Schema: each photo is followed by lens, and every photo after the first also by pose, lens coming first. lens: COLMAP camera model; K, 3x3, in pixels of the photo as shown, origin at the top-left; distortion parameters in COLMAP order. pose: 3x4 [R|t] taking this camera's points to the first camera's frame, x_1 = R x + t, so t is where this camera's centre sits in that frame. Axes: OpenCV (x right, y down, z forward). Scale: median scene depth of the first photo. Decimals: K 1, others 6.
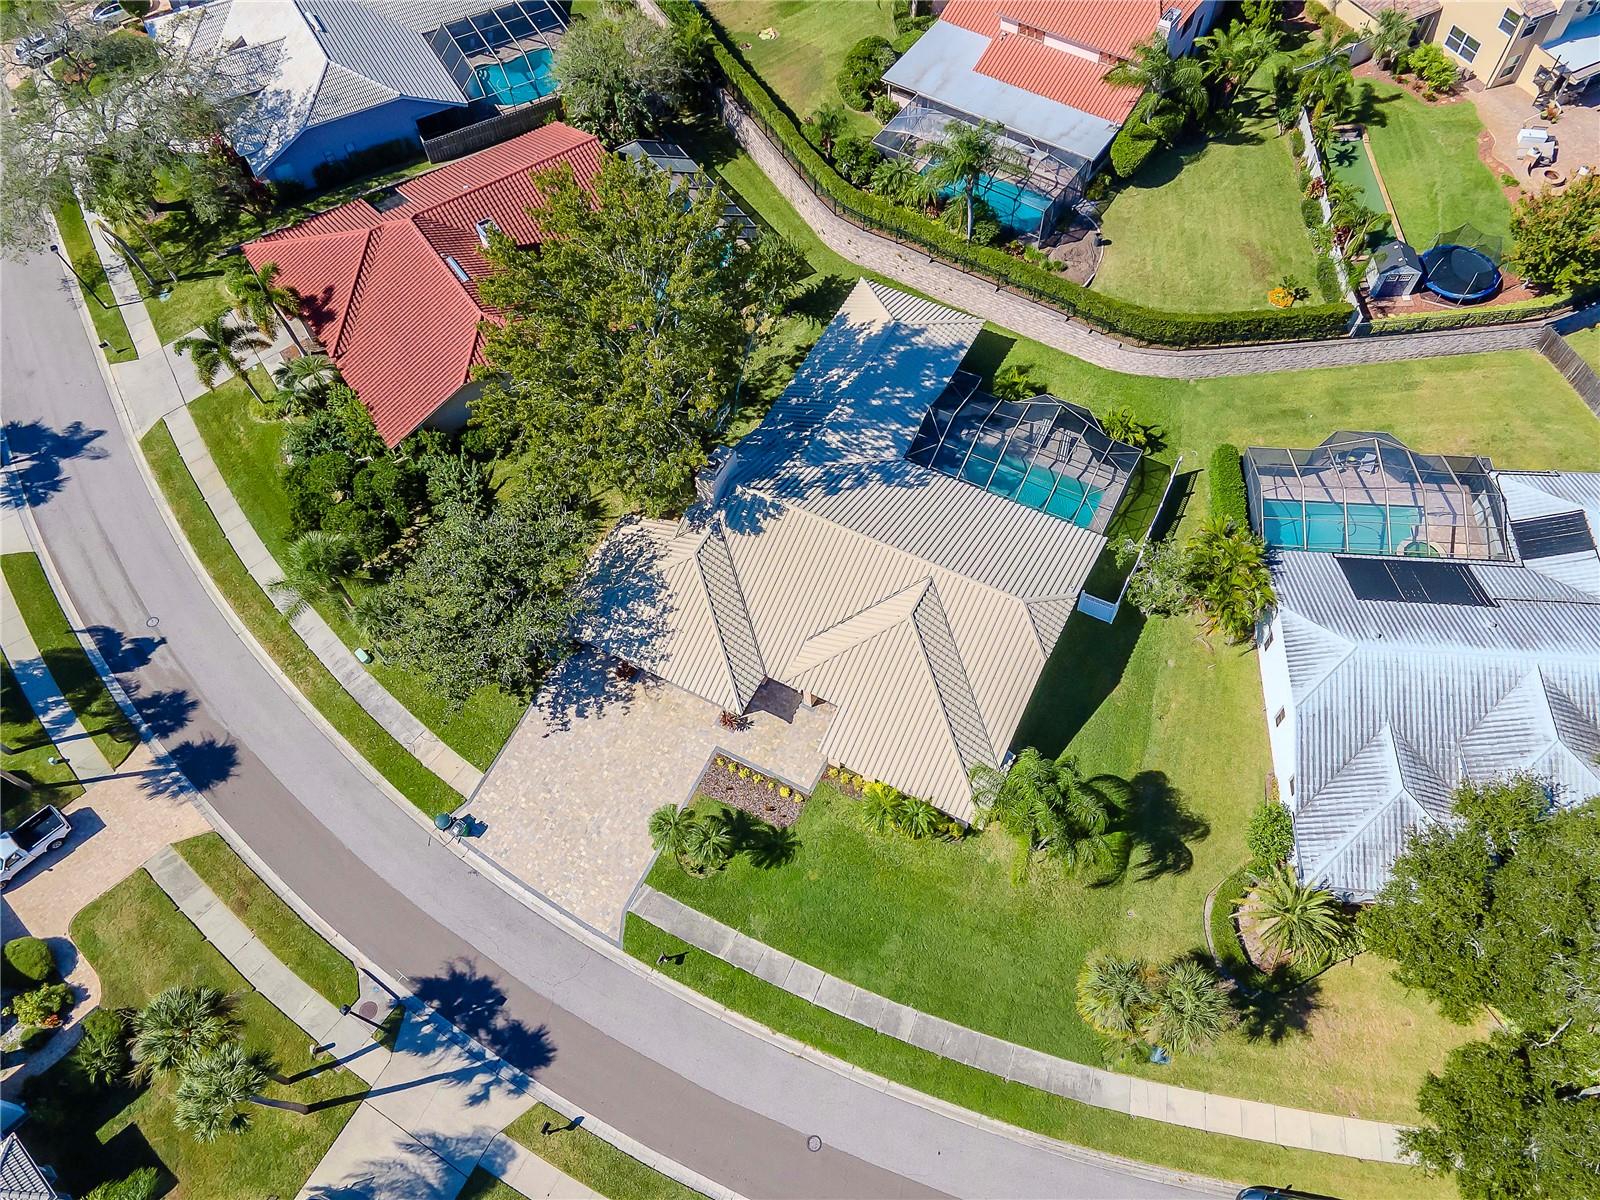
lens RADIAL K [[1157.9, 0, 800.0], [0, 1157.9, 600.0], [0, 0, 1]] dist [0.077483, -0.004356]
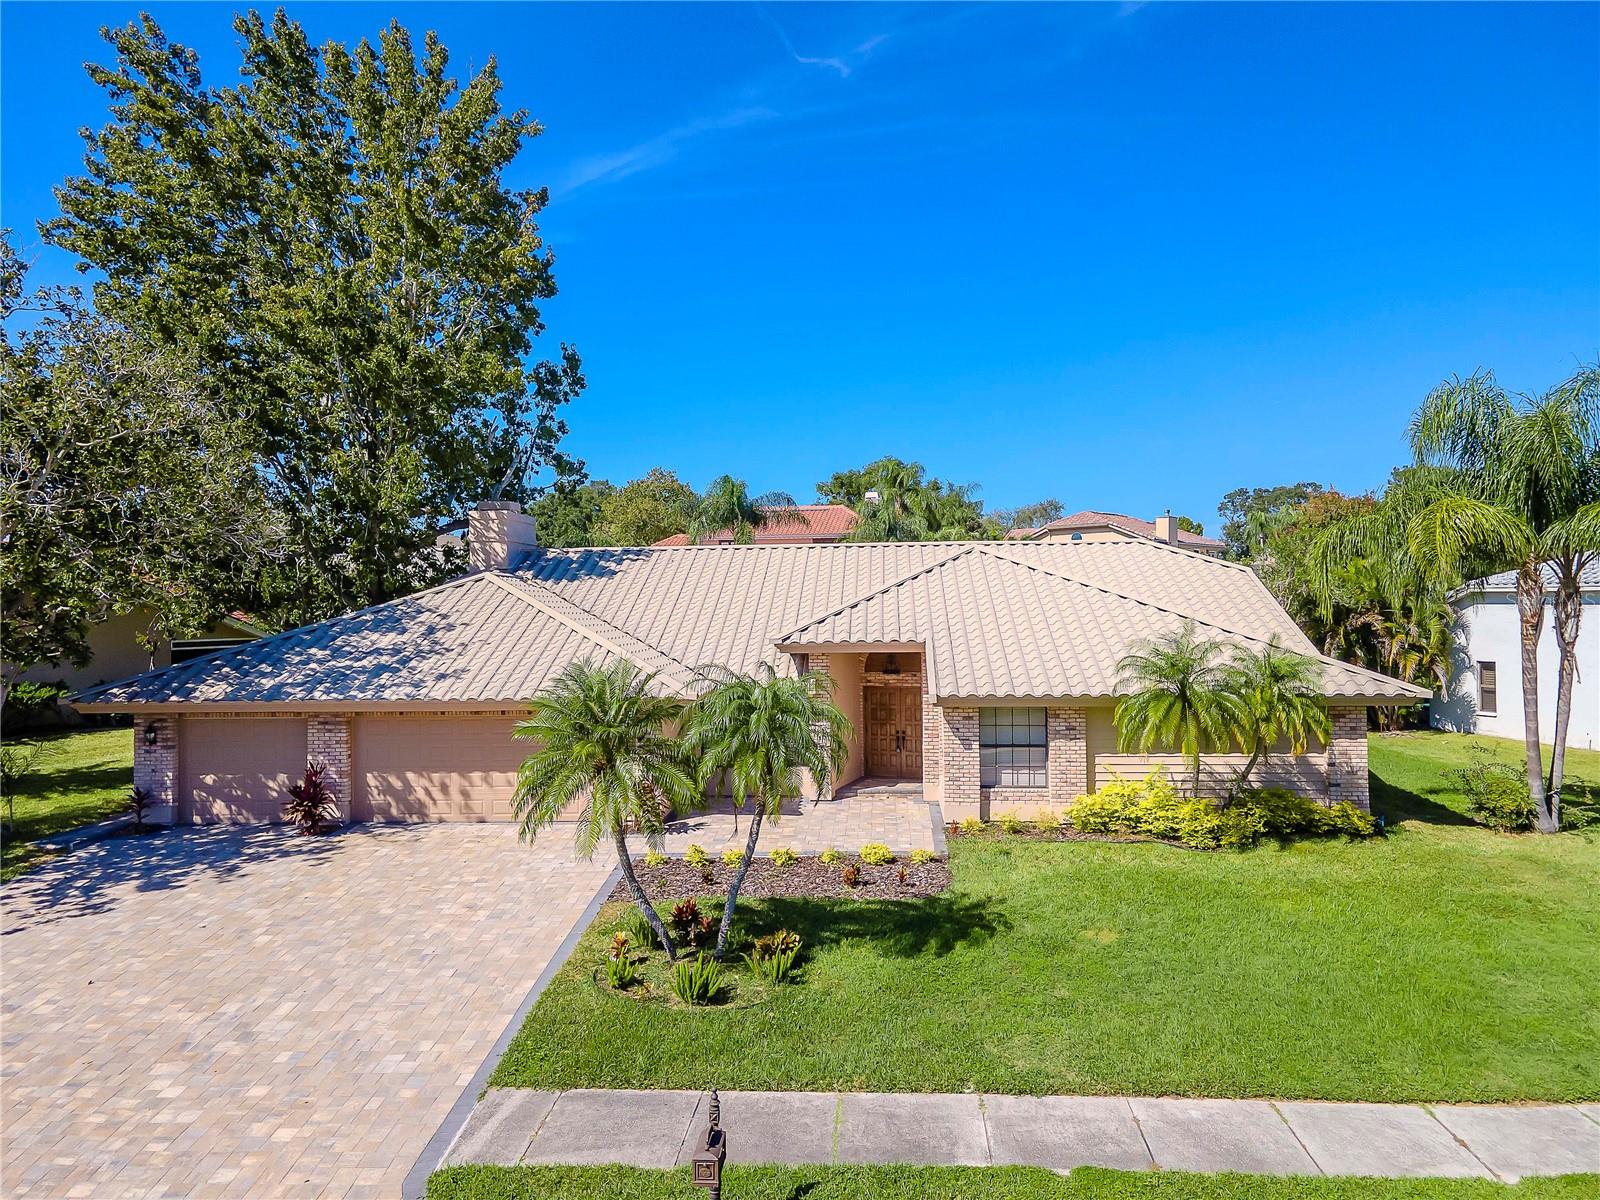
lens RADIAL K [[1159.0, 0, 800.0], [0, 1159.0, 600.0], [0, 0, 1]] dist [0.025167, 0.038127]
pose [[0.915230, 0.027017, 0.402024, -0.163737], [0.328227, 0.528730, -0.782759, 0.368779], [-0.233710, 0.848360, 0.475042, 0.763283]]
